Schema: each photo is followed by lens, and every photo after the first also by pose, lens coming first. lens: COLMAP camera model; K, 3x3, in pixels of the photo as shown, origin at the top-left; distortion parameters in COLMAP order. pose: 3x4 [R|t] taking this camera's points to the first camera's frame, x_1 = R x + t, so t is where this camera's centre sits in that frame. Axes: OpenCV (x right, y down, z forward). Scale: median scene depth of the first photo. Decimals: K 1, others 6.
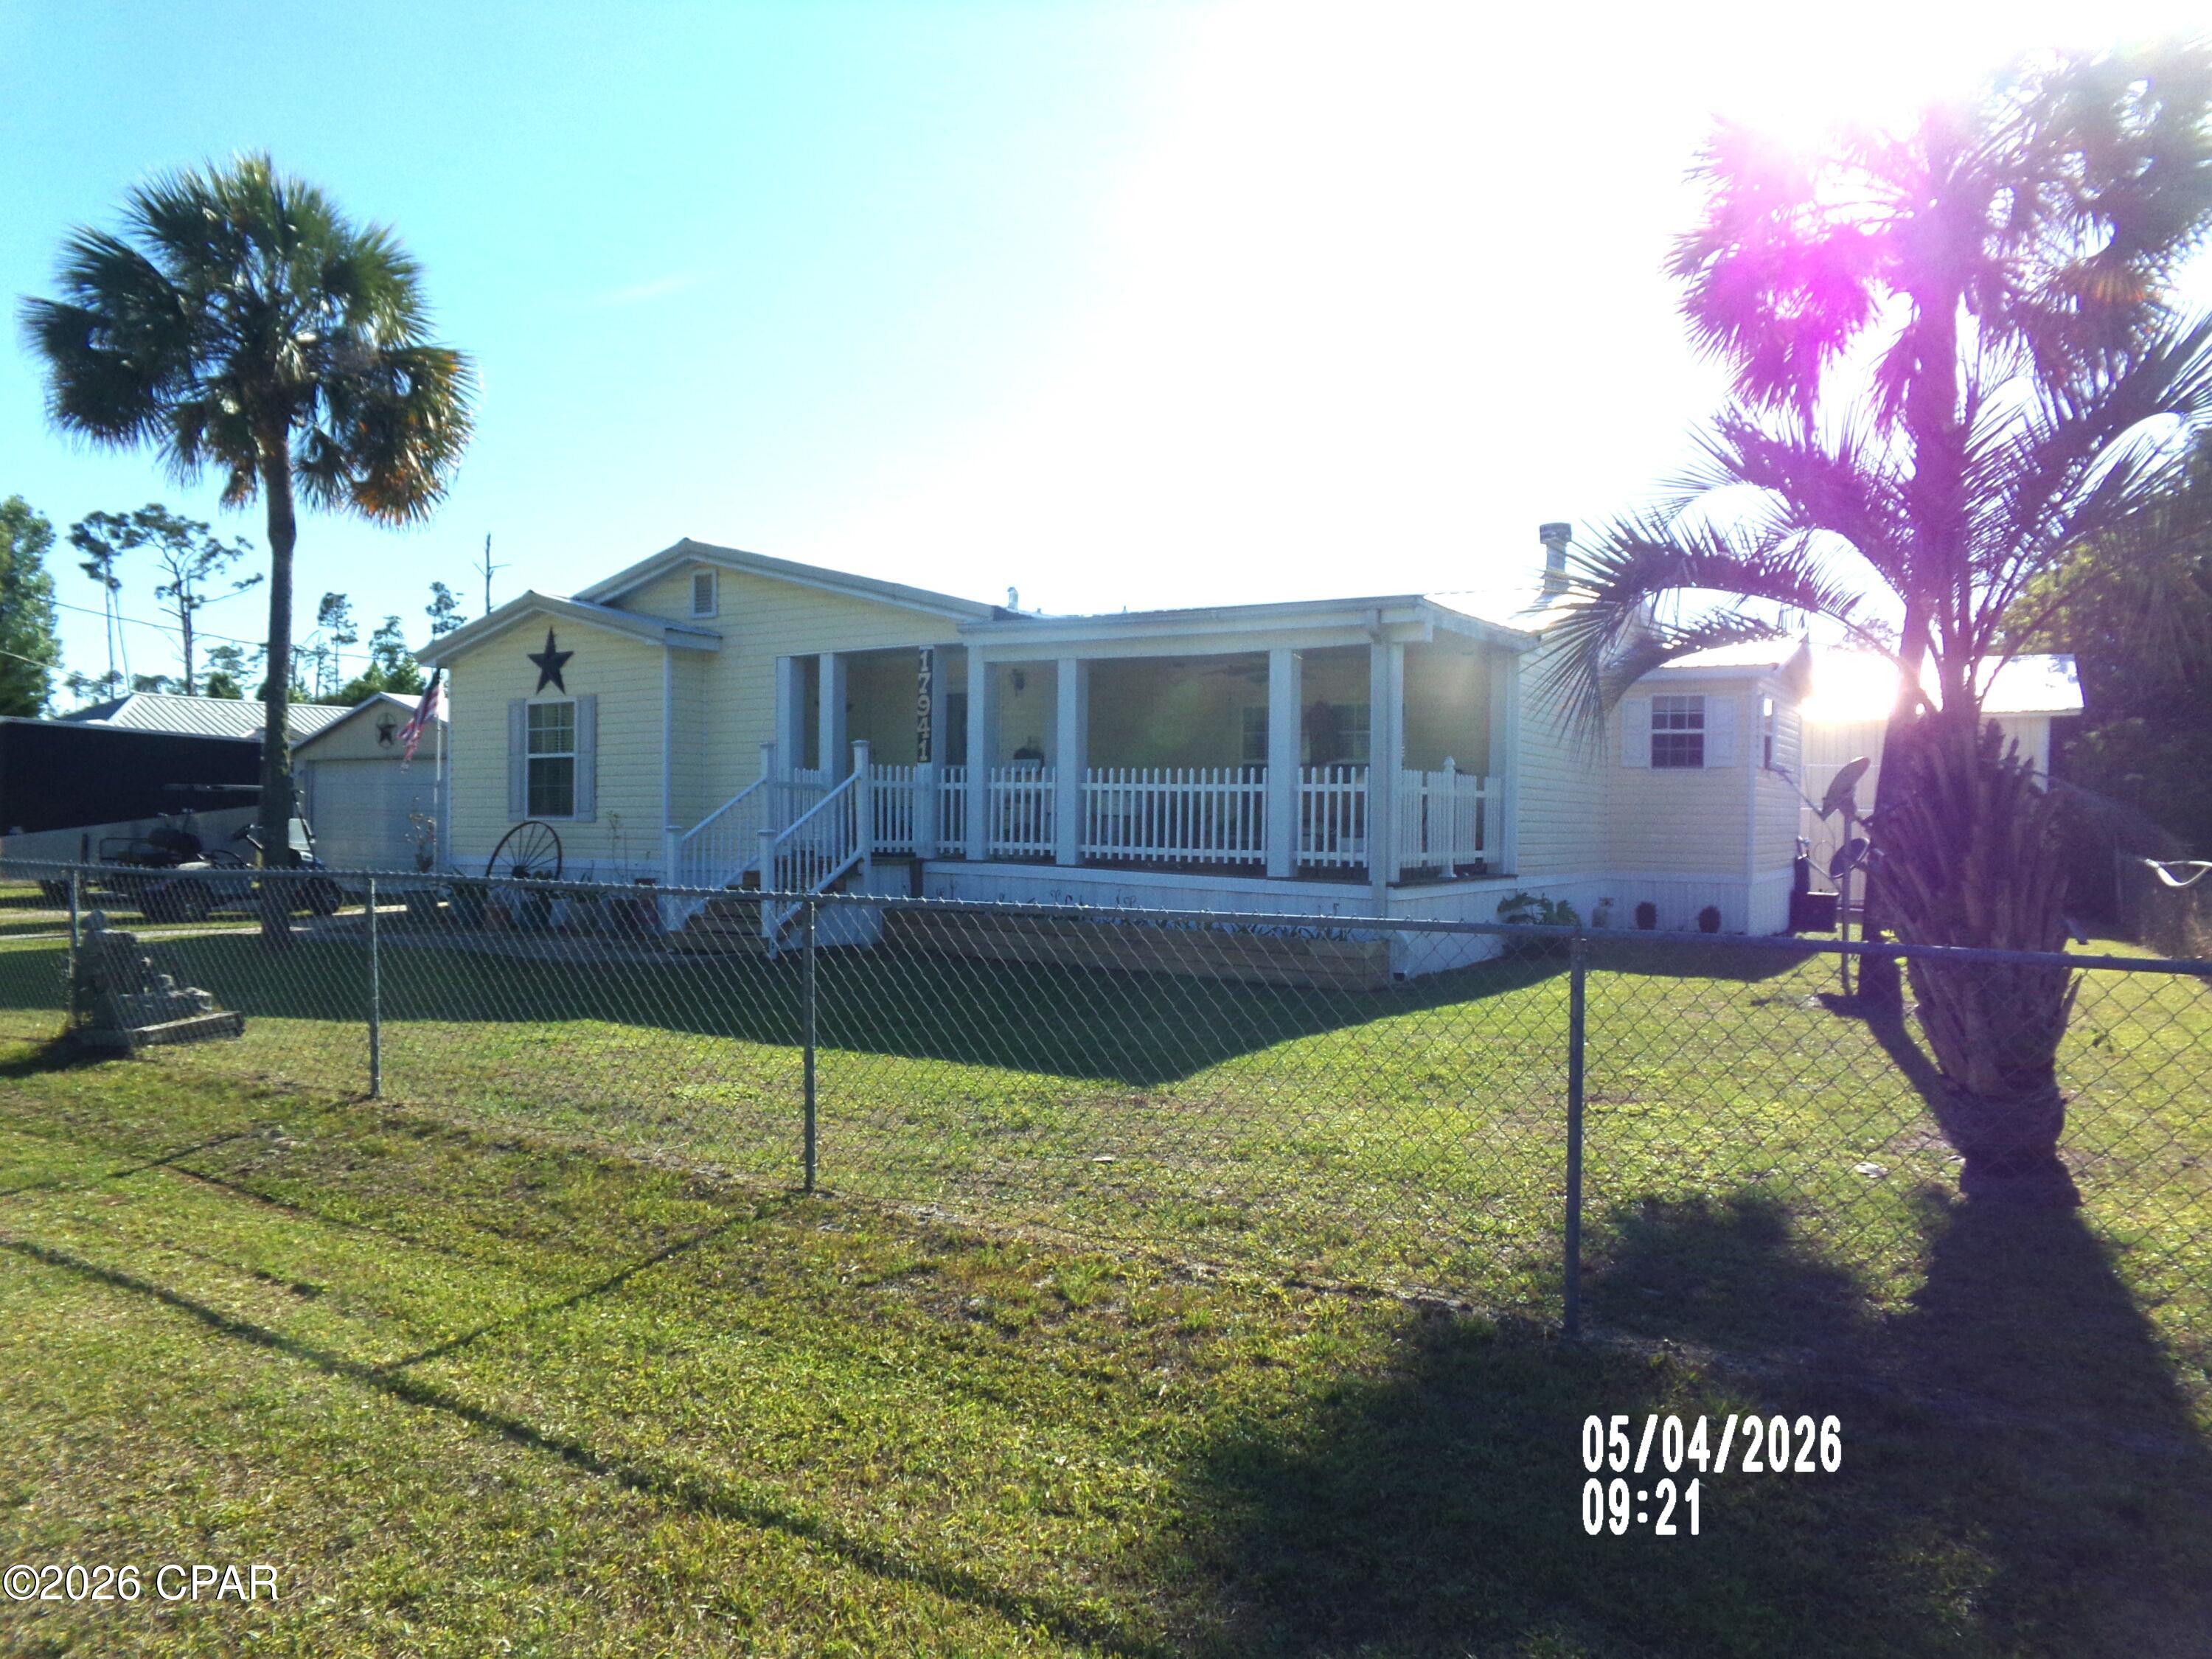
lens RADIAL K [[1530.5, 0, 1101.0], [0, 1530.5, 839.4], [0, 0, 1]] dist [-0.097305, 0.153607]
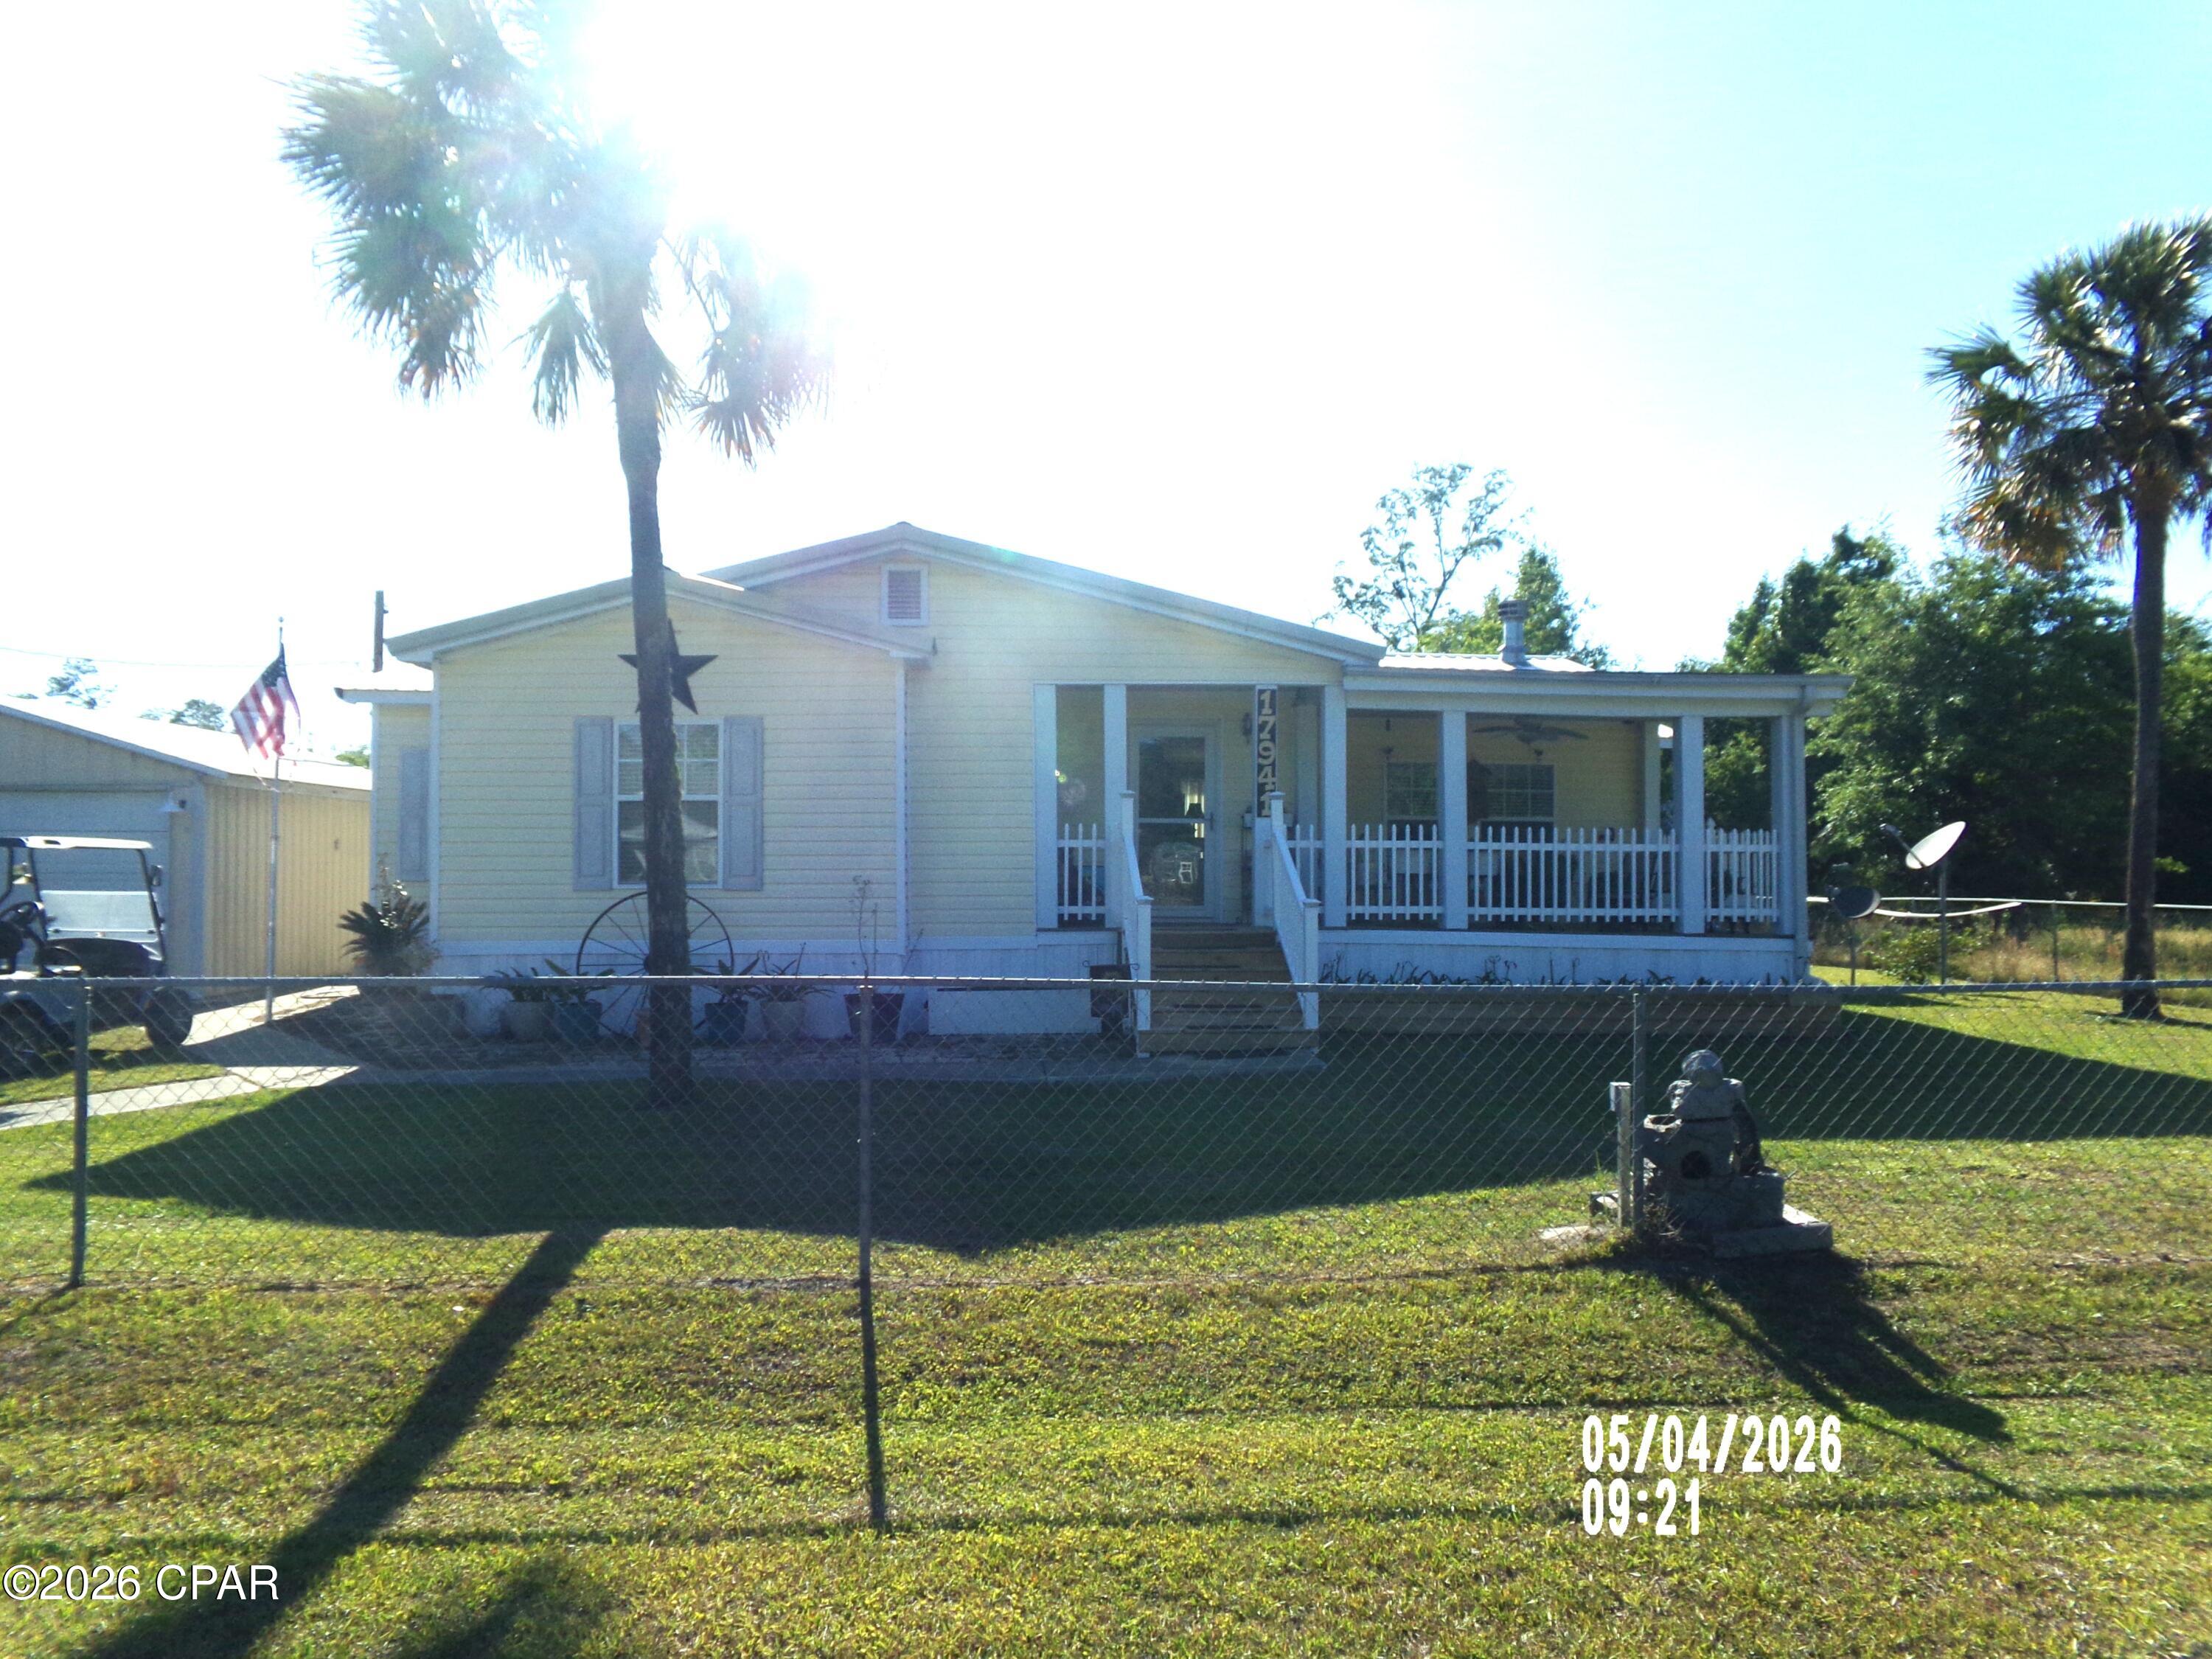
lens RADIAL K [[1530.5, 0, 1101.0], [0, 1530.5, 839.4], [0, 0, 1]] dist [-0.097305, 0.153607]
pose [[0.814072, 0.002211, 0.580760, -0.703967], [0.014162, 0.999620, -0.023656, -0.018205], [-0.580592, 0.027483, 0.813731, 0.341230]]
